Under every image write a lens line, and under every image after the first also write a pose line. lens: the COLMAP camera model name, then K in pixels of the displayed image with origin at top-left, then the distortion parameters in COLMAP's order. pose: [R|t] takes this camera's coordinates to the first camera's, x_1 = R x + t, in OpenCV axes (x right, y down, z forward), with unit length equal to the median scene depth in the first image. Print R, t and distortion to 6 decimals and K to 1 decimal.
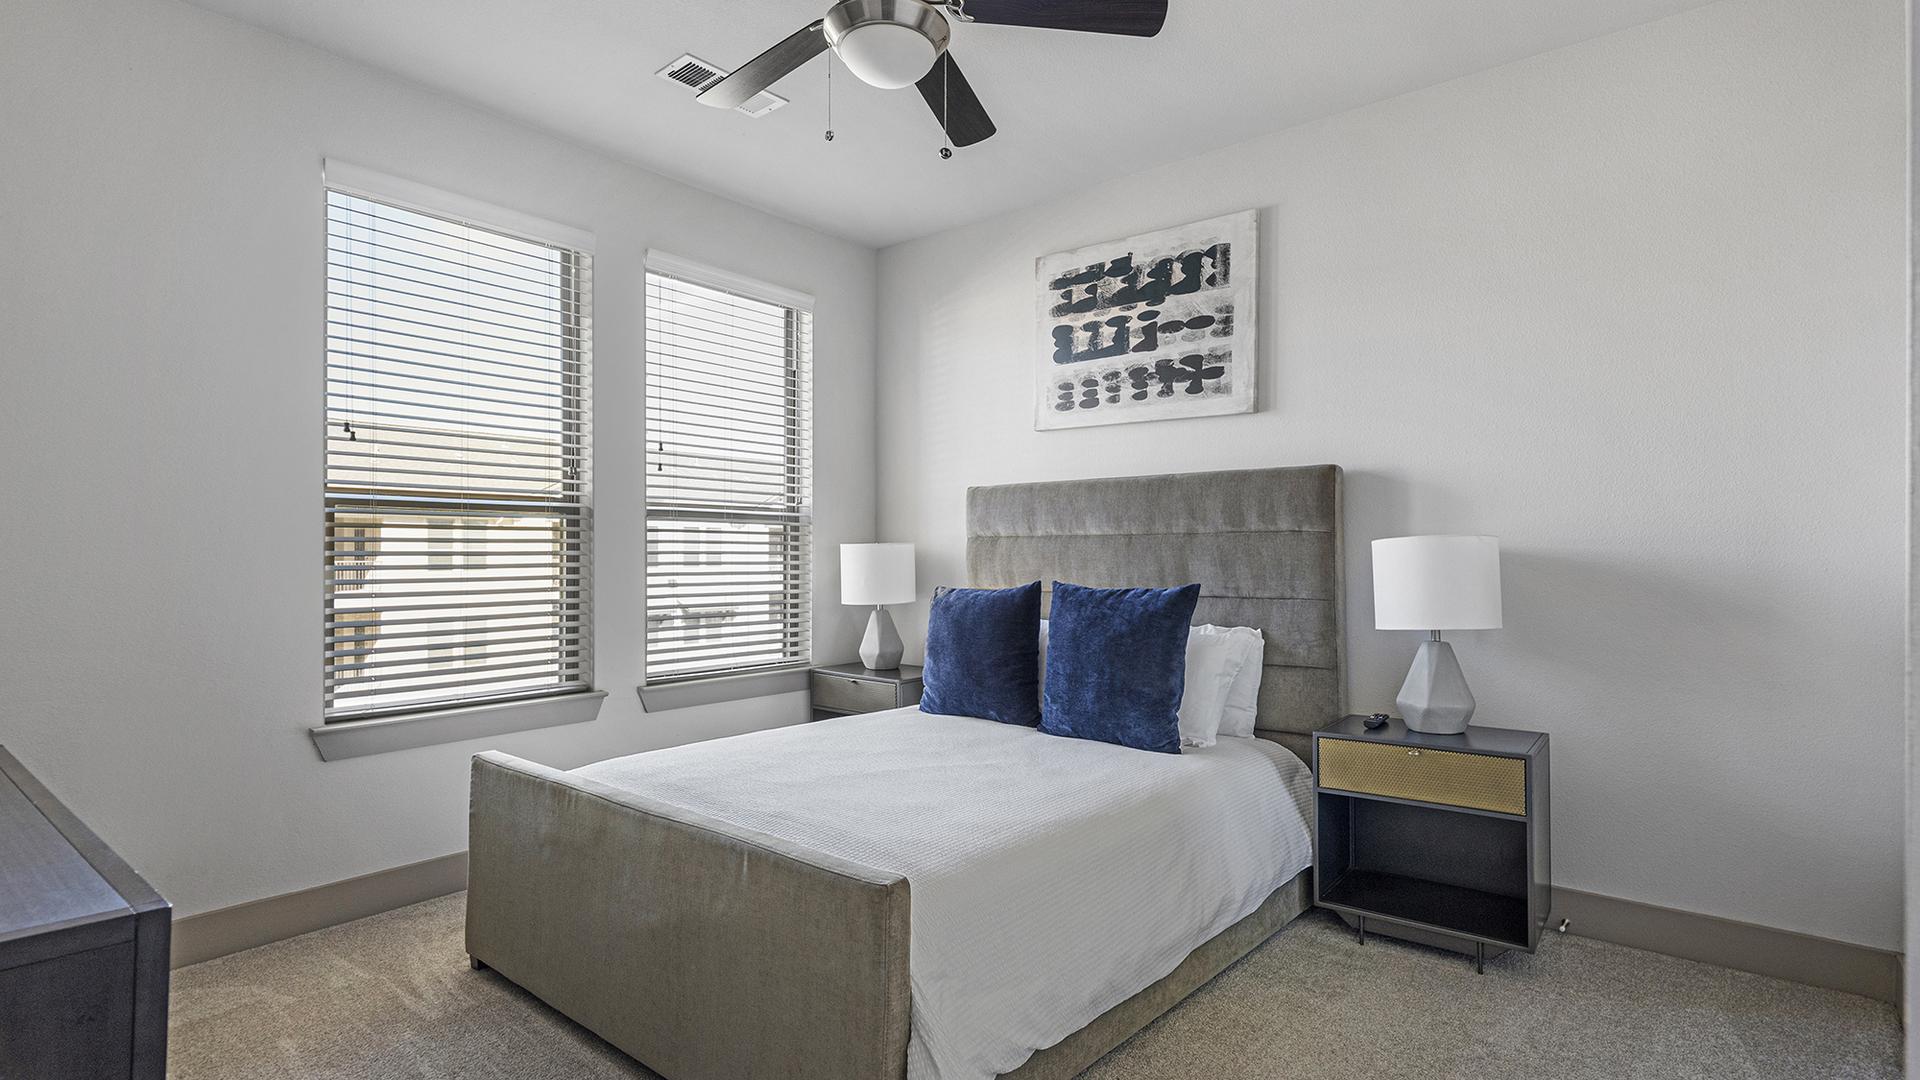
lens RADIAL K [[914.8, 0, 949.9], [0, 914.8, 527.9], [0, 0, 1]] dist [0.008557, 0.000220]
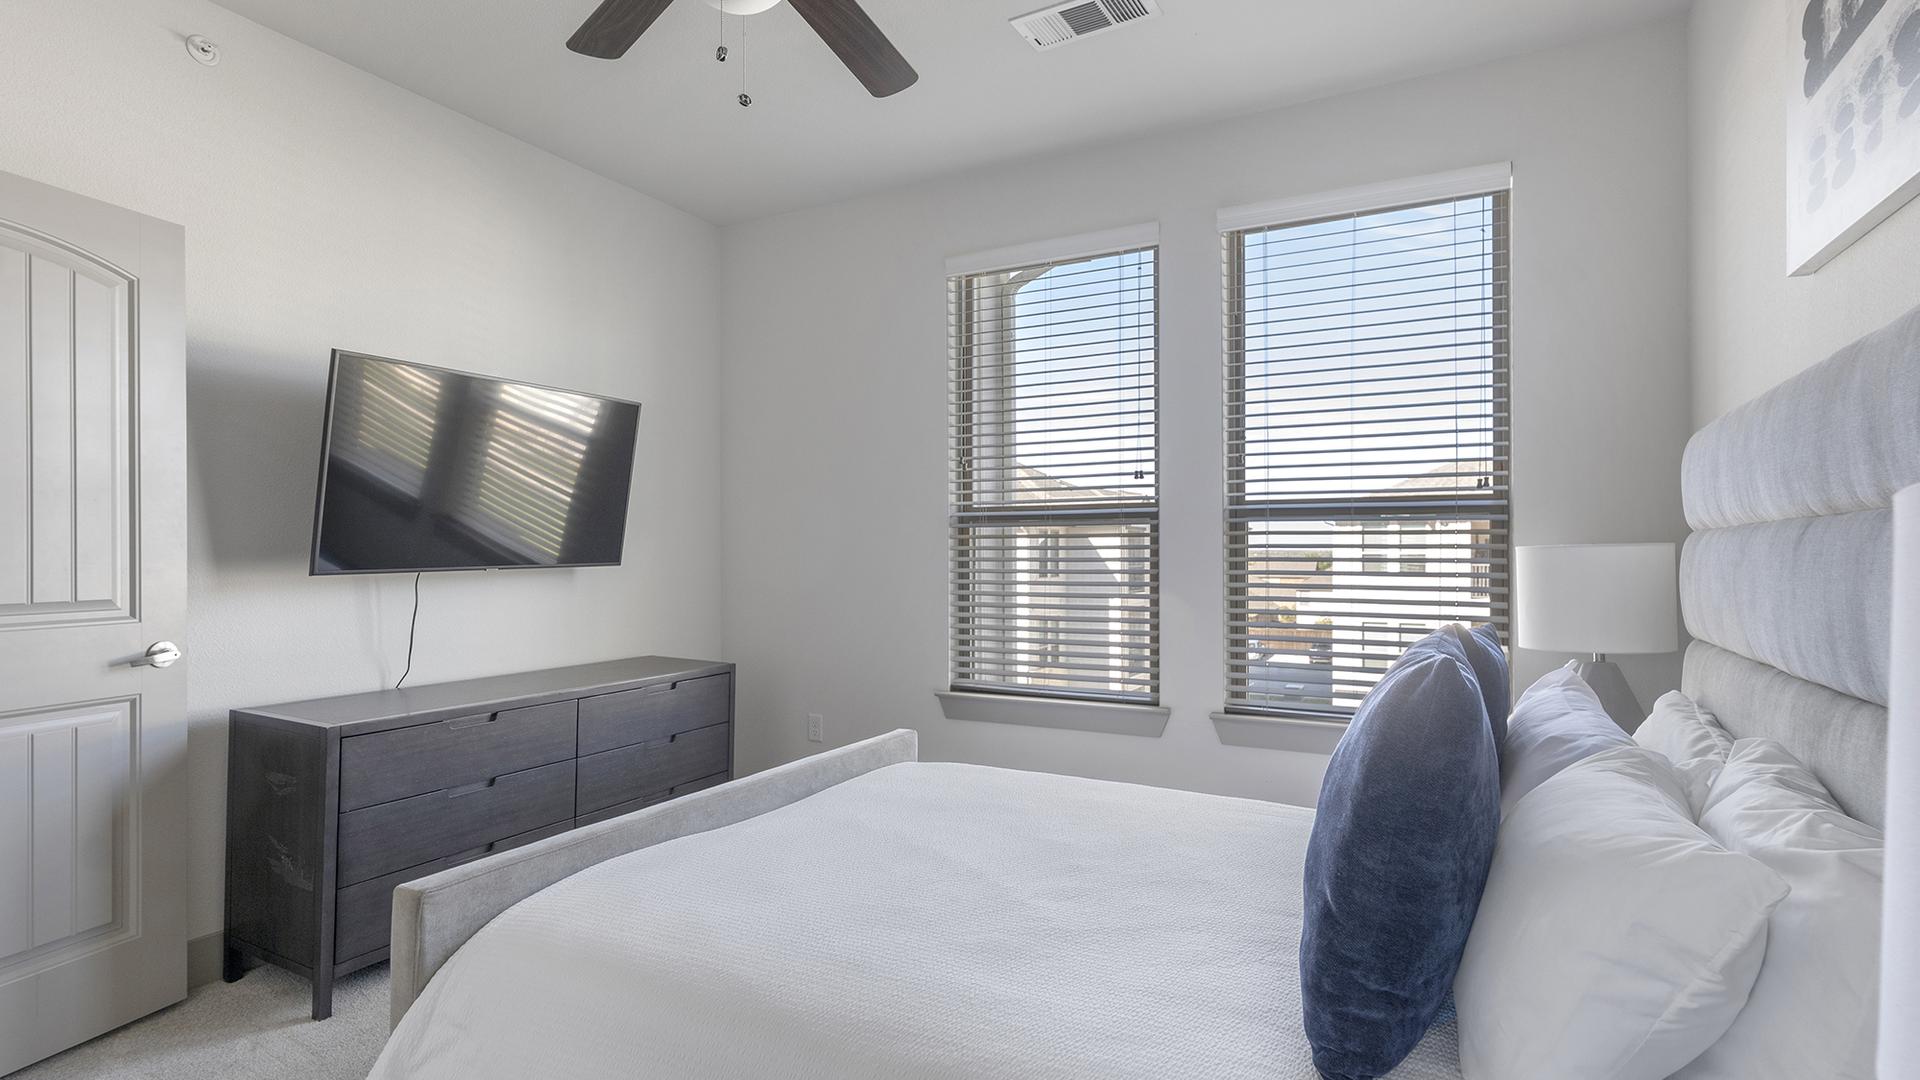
lens RADIAL K [[914.8, 0, 948.9], [0, 914.8, 547.7], [0, 0, 1]] dist [0.008557, 0.000220]
pose [[0.228684, -0.010038, -0.973449, 0.286729], [0.024292, 0.999694, -0.004602, 0.008397], [0.973198, -0.022595, 0.228858, 0.344221]]
